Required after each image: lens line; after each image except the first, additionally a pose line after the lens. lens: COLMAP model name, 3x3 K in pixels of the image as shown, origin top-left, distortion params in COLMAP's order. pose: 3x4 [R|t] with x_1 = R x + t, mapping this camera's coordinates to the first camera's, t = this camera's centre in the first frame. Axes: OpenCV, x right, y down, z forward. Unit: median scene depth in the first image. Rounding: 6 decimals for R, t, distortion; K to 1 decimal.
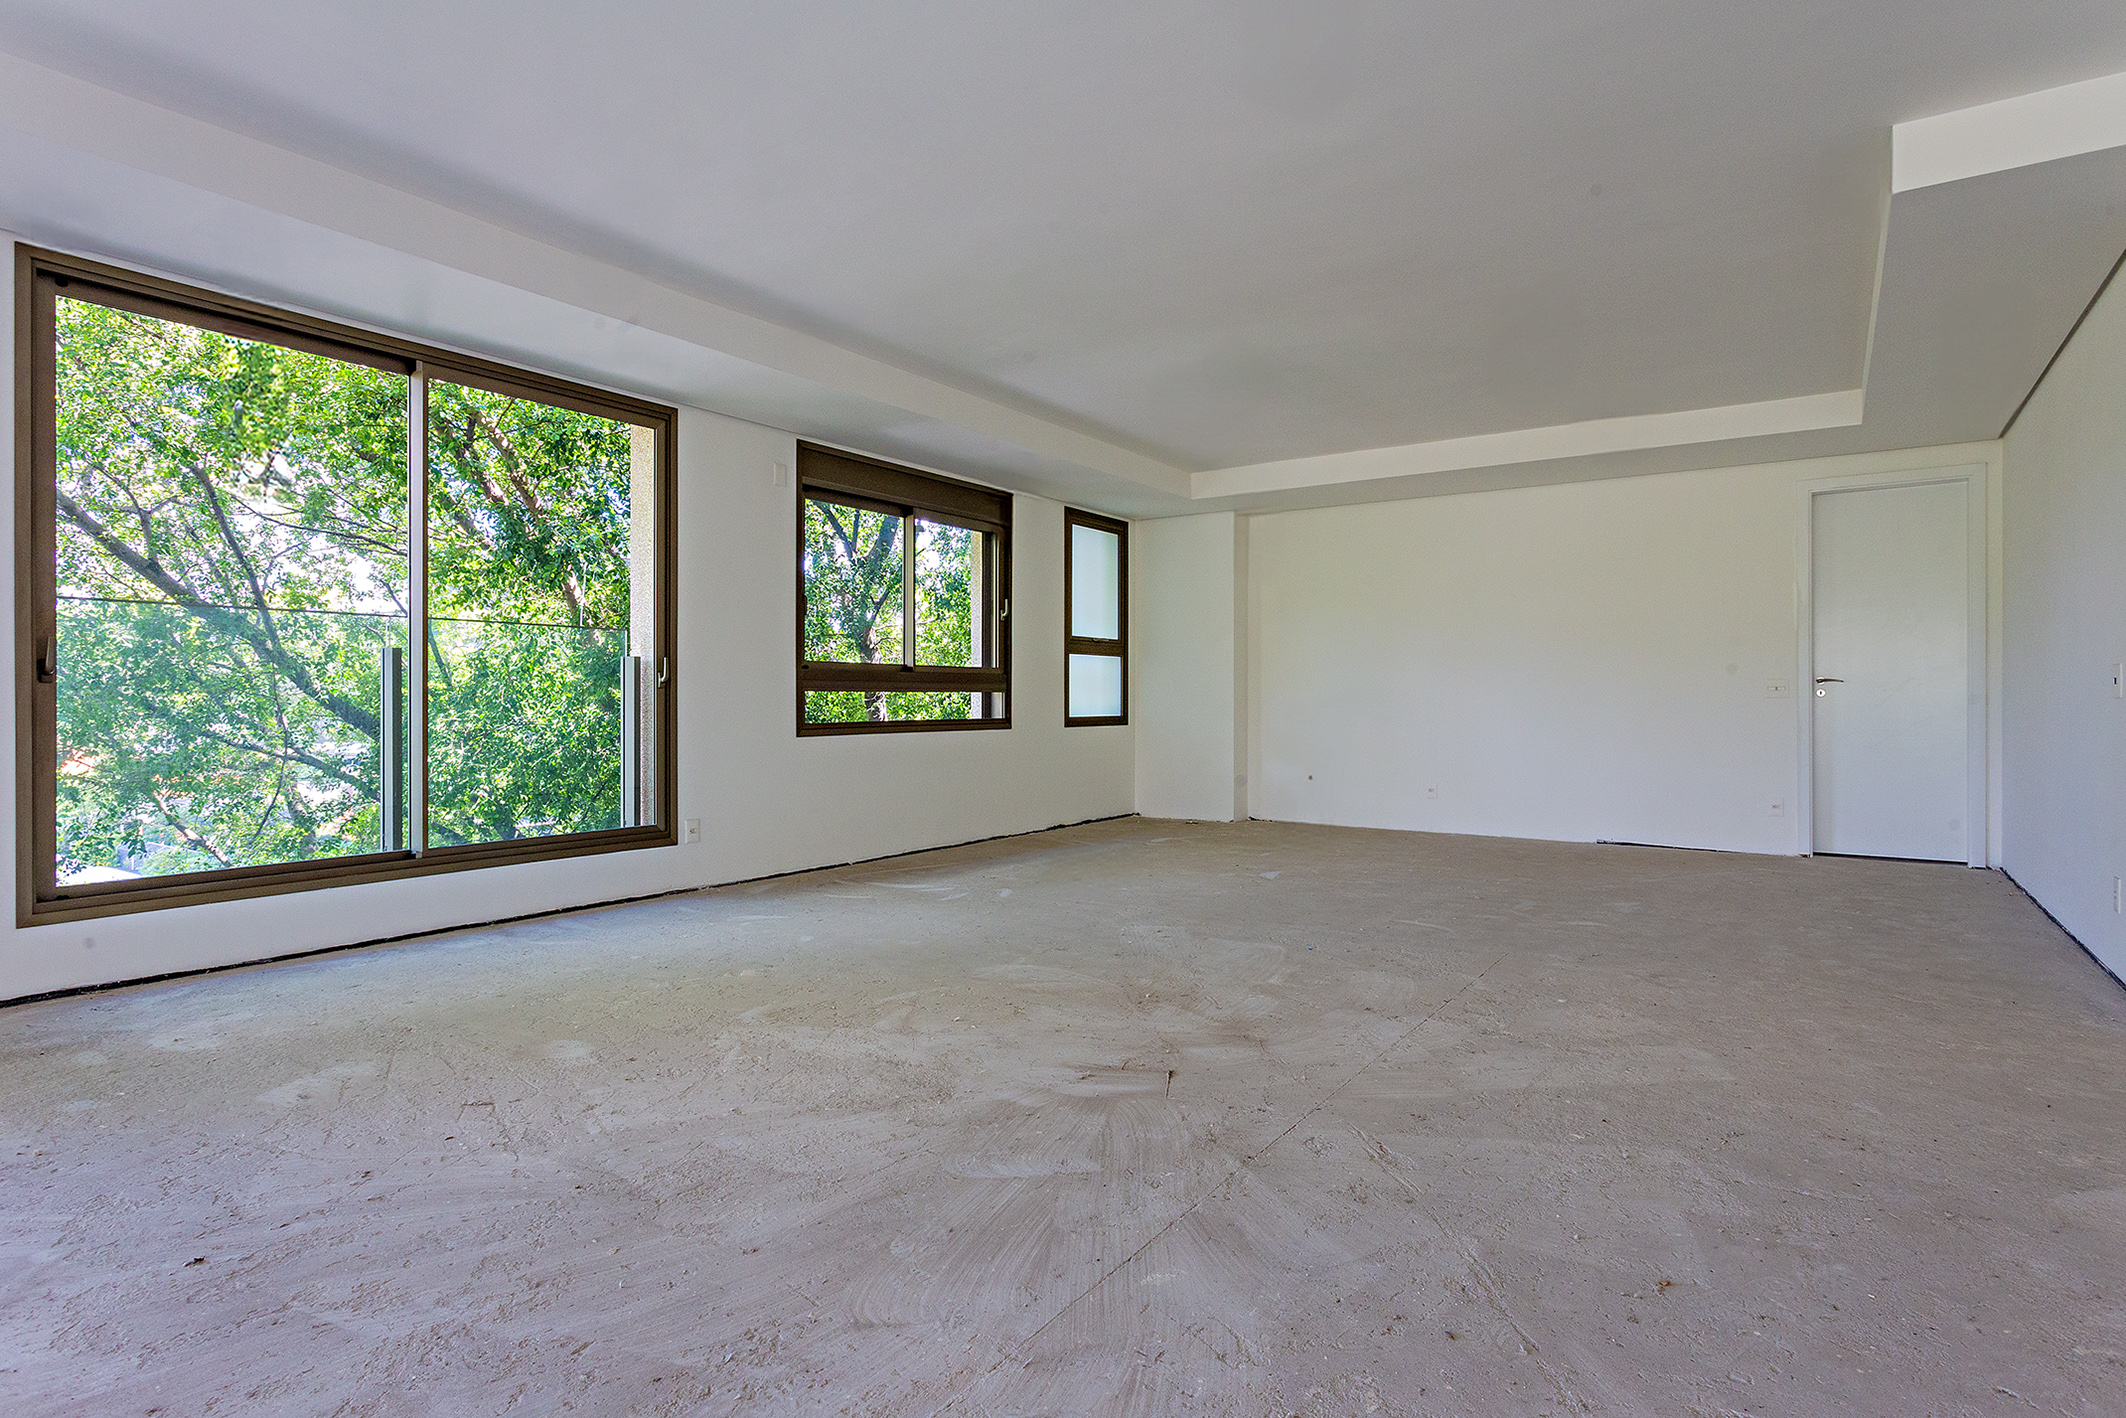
lens RADIAL K [[1138.3, 0, 1084.3], [0, 1138.3, 718.4], [0, 0, 1]] dist [0.007207, 0.002114]
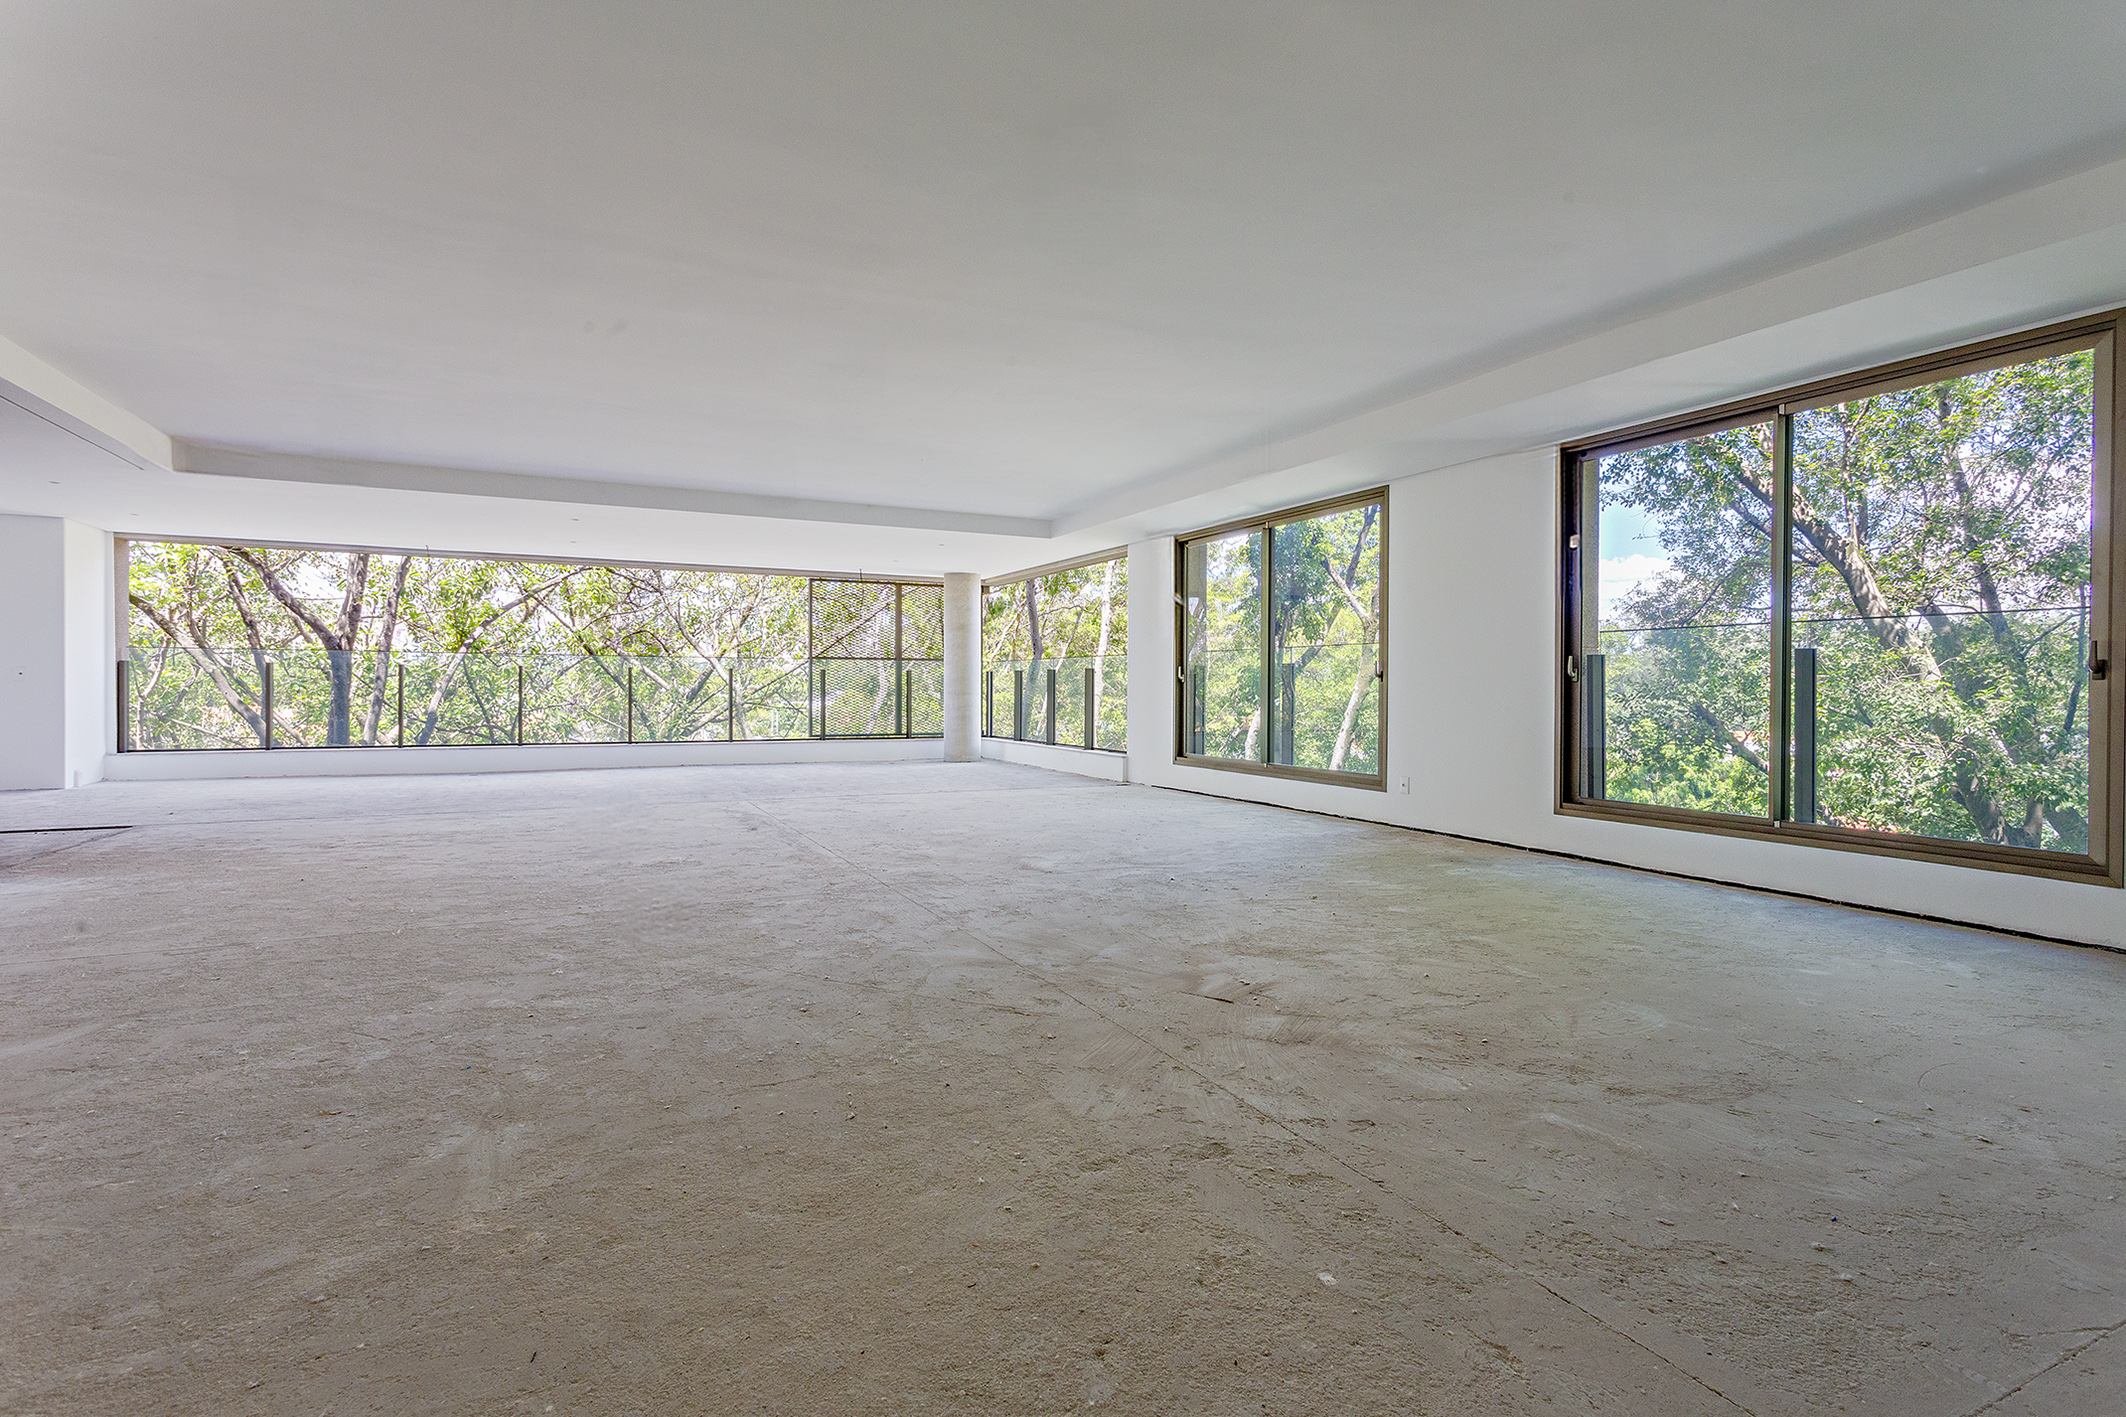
lens RADIAL K [[1021.3, 0, 1057.6], [0, 1021.3, 700.4], [0, 0, 1]] dist [-0.000244, 0.002898]
pose [[-0.515316, 0.005808, -0.856981, 1.129929], [-0.023621, 0.999501, 0.020978, -0.018623], [0.856675, 0.031053, -0.514921, 1.464138]]
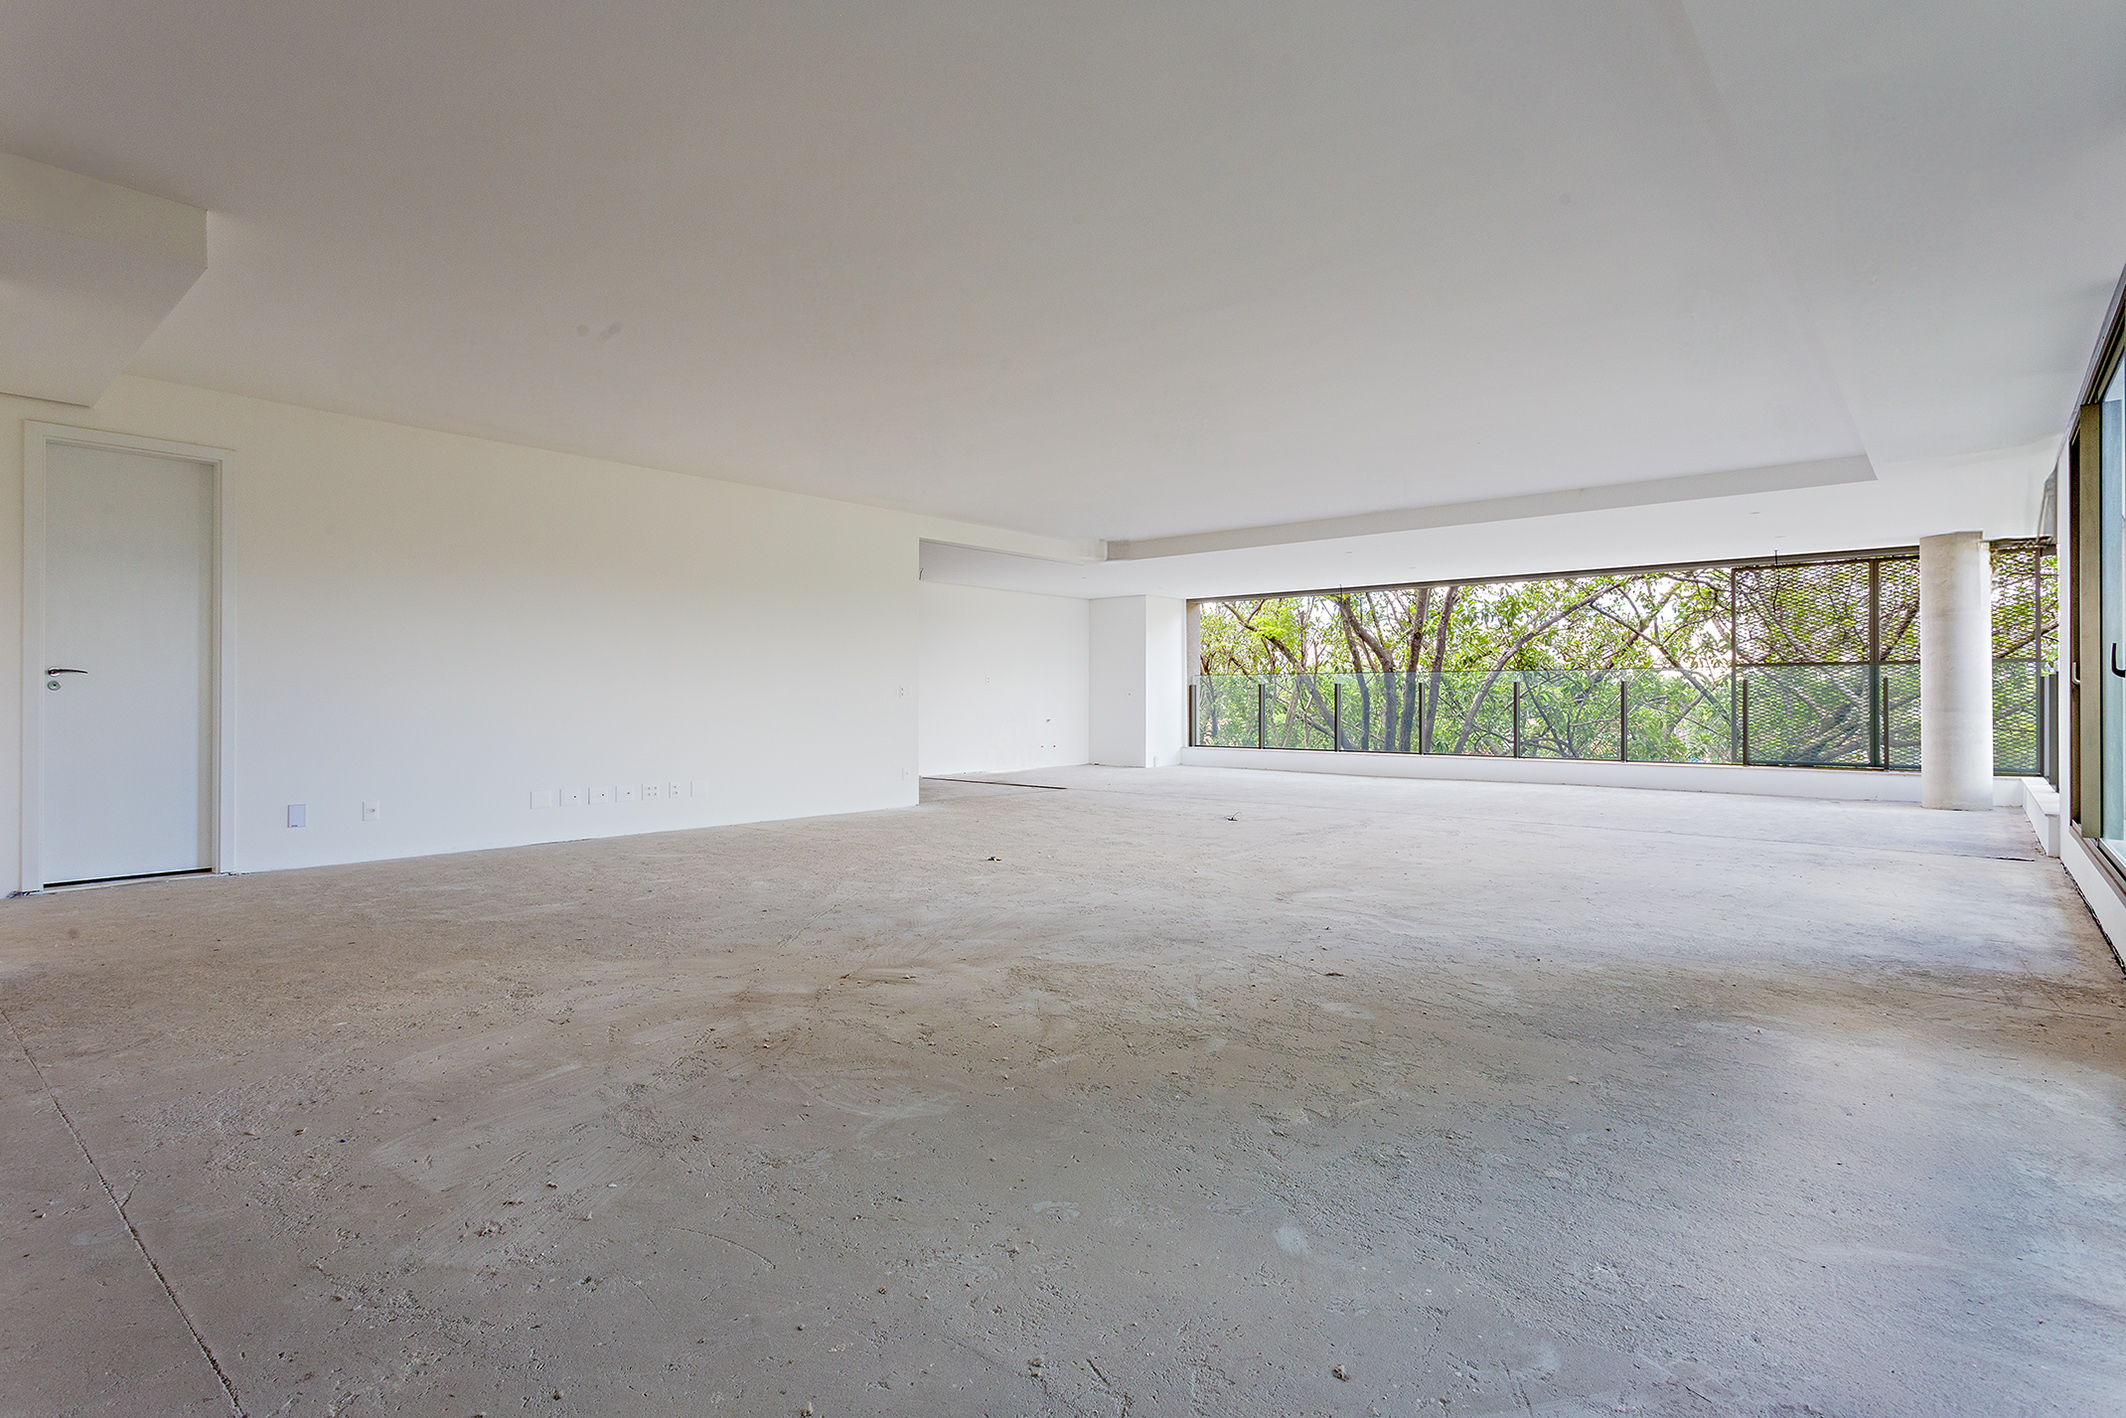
lens RADIAL K [[1021.3, 0, 1047.8], [0, 1021.3, 699.8], [0, 0, 1]] dist [-0.000244, 0.002898]
pose [[-0.992361, -0.003289, 0.123325, -0.321421], [-0.000674, 0.999774, 0.021241, -0.038479], [-0.123367, 0.020996, -0.992139, 2.267953]]
